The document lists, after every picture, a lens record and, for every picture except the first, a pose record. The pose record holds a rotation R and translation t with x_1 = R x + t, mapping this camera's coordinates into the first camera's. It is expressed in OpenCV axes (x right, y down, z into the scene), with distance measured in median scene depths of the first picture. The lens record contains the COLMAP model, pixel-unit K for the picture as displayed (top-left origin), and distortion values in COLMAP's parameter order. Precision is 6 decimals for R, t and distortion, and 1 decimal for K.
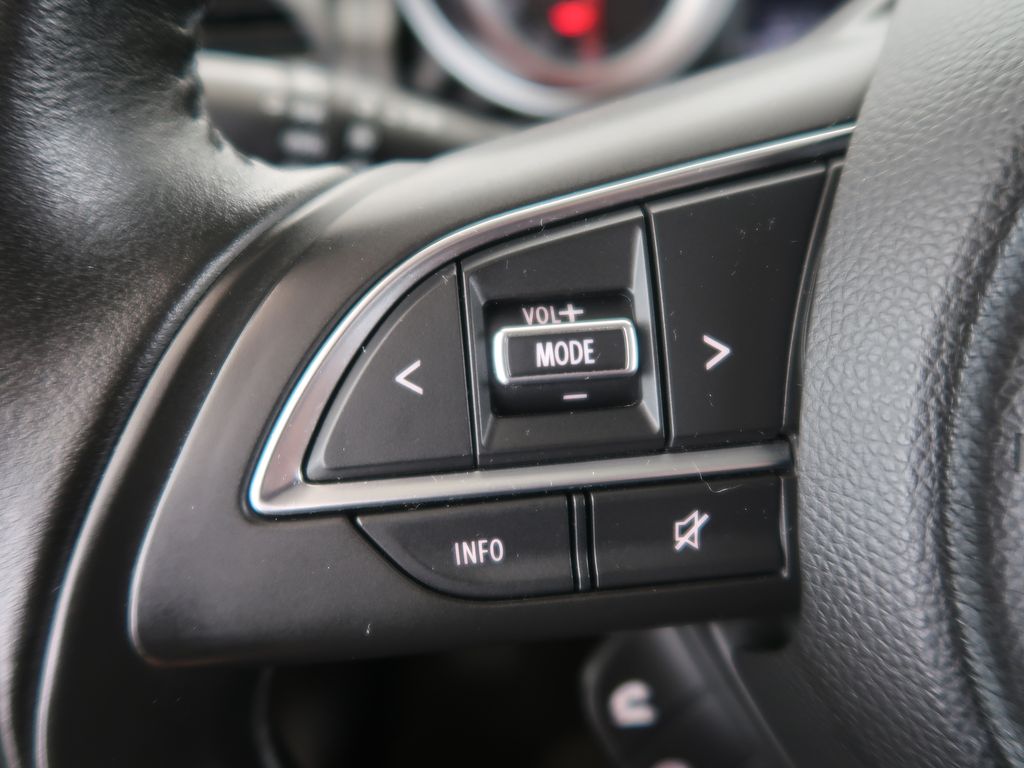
lens RADIAL K [[800.9, 0, 512.0], [0, 800.9, 384.0], [0, 0, 1]] dist [-0.005908, 0.007867]
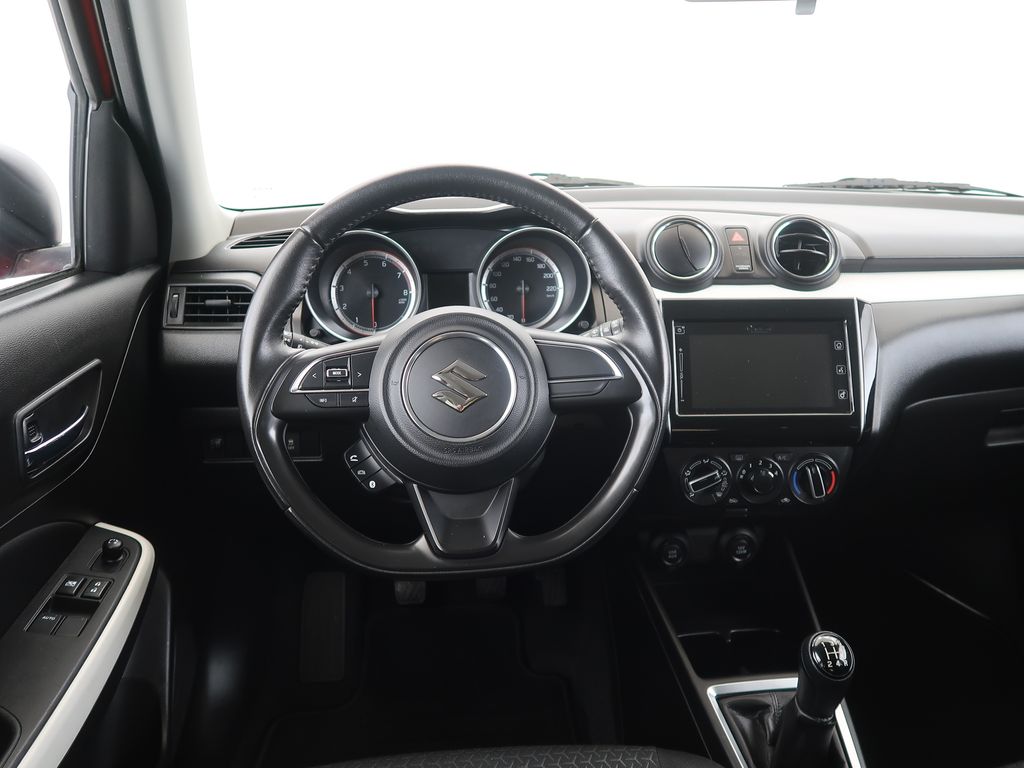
lens RADIAL K [[800.9, 0, 512.0], [0, 800.9, 384.0], [0, 0, 1]] dist [-0.005908, 0.007867]
pose [[0.985677, 0.035796, 0.164800, 0.419855], [0.012416, 0.959159, -0.282596, 2.032306], [-0.168185, 0.280594, 0.944976, -5.811769]]
